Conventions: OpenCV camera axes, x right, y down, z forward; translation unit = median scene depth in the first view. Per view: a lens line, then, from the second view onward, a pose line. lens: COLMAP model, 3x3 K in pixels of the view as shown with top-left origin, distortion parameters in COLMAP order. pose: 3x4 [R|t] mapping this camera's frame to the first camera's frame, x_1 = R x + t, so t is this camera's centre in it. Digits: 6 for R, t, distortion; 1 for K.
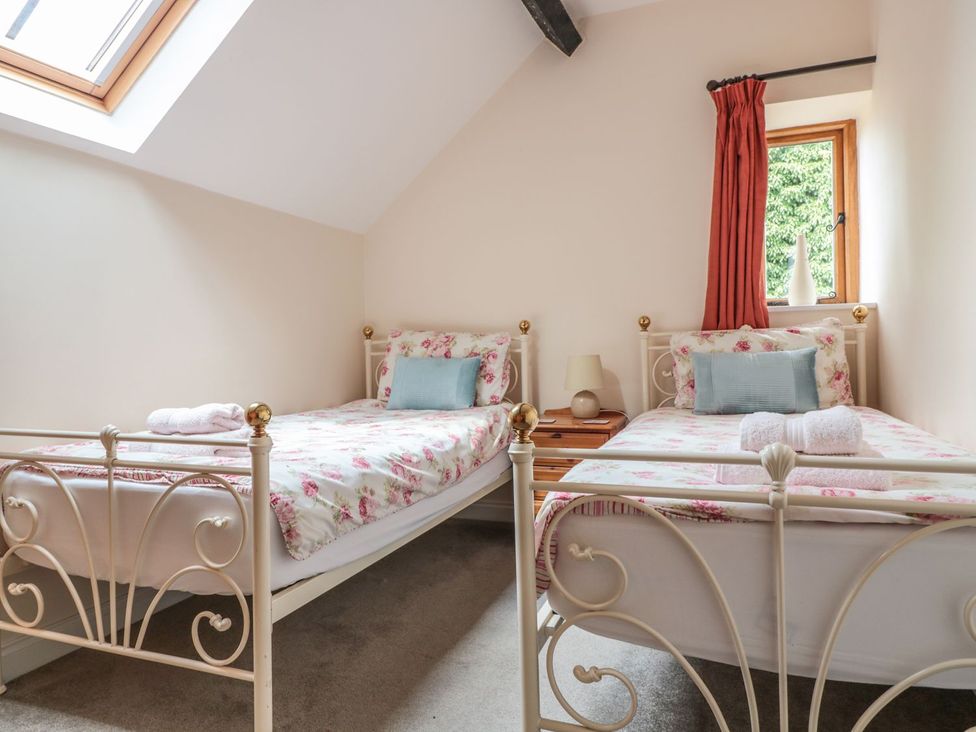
lens RADIAL K [[667.8, 0, 487.4], [0, 667.8, 365.2], [0, 0, 1]] dist [-0.005772, -0.002179]
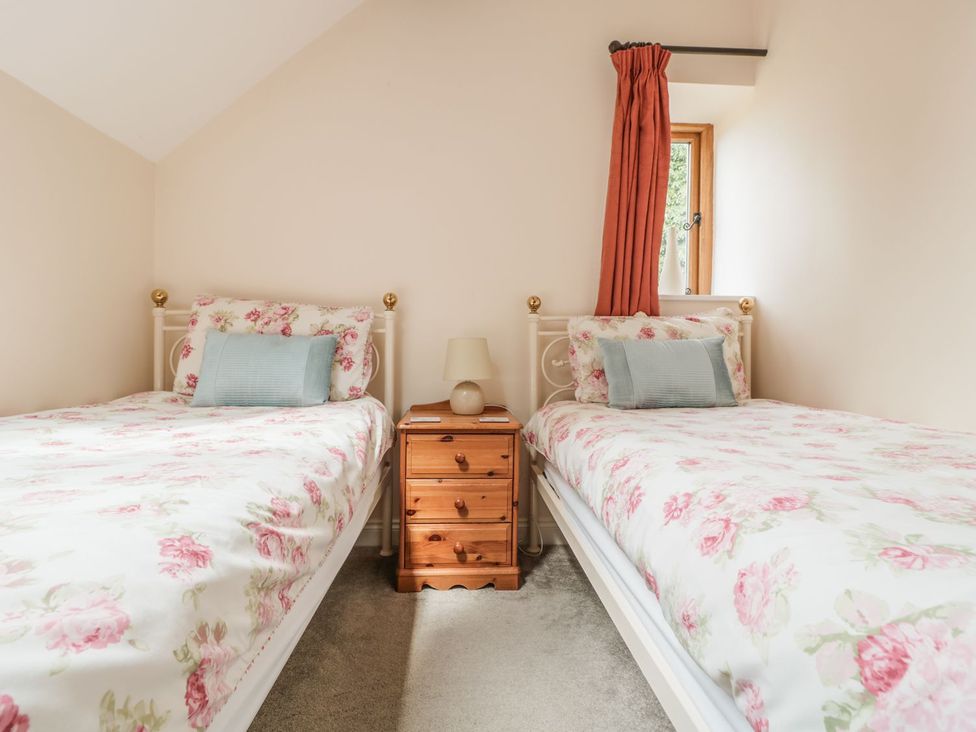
lens RADIAL K [[521.7, 0, 488.5], [0, 521.7, 363.6], [0, 0, 1]] dist [-0.006105, -0.004663]
pose [[0.913333, 0.023553, 0.406531, -0.094988], [-0.020131, 0.999717, -0.012693, 0.024338], [-0.406714, 0.003409, 0.913549, 0.406641]]
